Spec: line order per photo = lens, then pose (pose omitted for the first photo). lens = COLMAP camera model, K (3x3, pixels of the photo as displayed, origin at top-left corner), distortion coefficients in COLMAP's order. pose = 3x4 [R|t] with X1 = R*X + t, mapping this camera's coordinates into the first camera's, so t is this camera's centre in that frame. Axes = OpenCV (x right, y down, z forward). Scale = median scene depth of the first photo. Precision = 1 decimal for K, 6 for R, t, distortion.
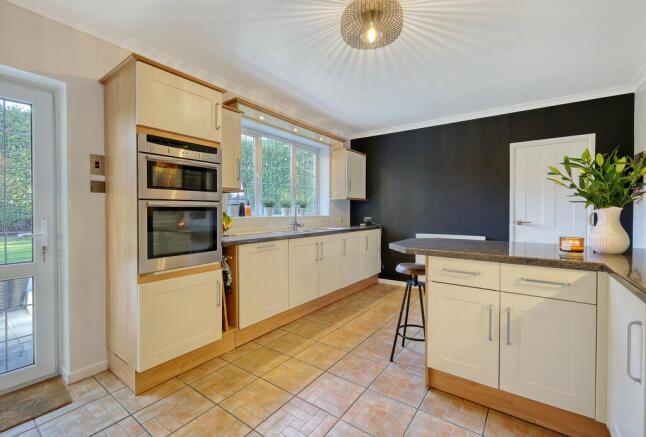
lens RADIAL K [[279.2, 0, 324.5], [0, 279.2, 216.9], [0, 0, 1]] dist [-0.001704, 0.000695]
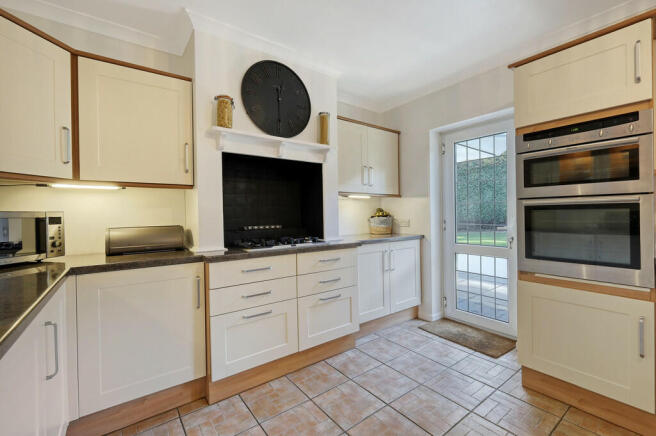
lens RADIAL K [[283.5, 0, 328.6], [0, 283.5, 216.6], [0, 0, 1]] dist [-0.001704, 0.000695]
pose [[-0.288519, 0.019007, -0.957286, 0.451742], [-0.003497, 0.999775, 0.020905, -0.013572], [0.957468, 0.009379, -0.288388, 0.502631]]
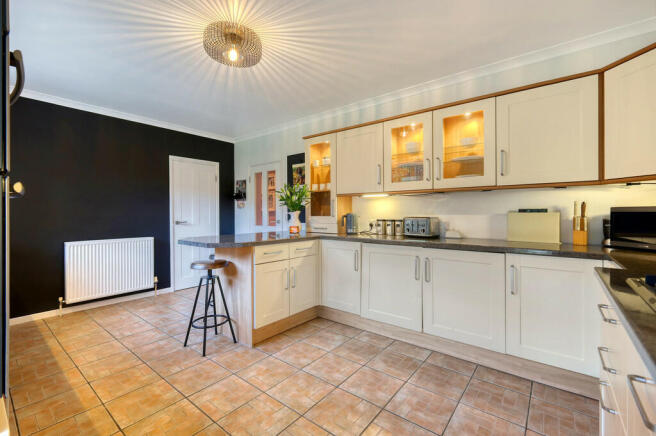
lens RADIAL K [[283.5, 0, 324.3], [0, 283.5, 215.7], [0, 0, 1]] dist [-0.001704, 0.000695]
pose [[0.058514, -0.007320, 0.998260, -0.789231], [0.019341, 0.999794, 0.006198, -0.006662], [-0.998099, 0.018945, 0.058643, 0.478290]]
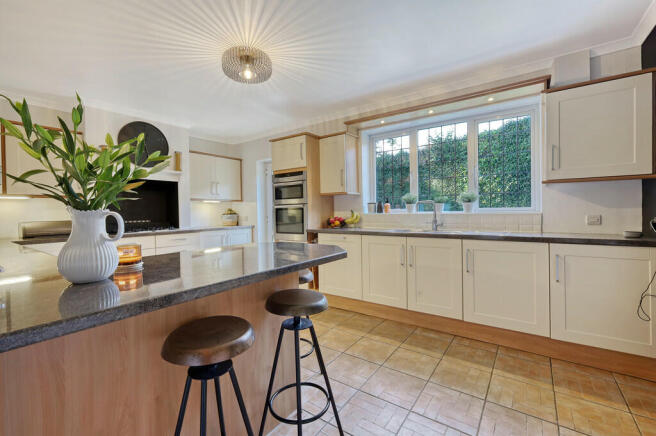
lens RADIAL K [[283.5, 0, 332.6], [0, 283.5, 214.6], [0, 0, 1]] dist [-0.001704, 0.000695]
pose [[0.016507, 0.018998, -0.999683, 1.252358], [-0.001202, 0.999819, 0.018980, -0.025639], [0.999863, 0.000888, 0.016526, 1.137818]]
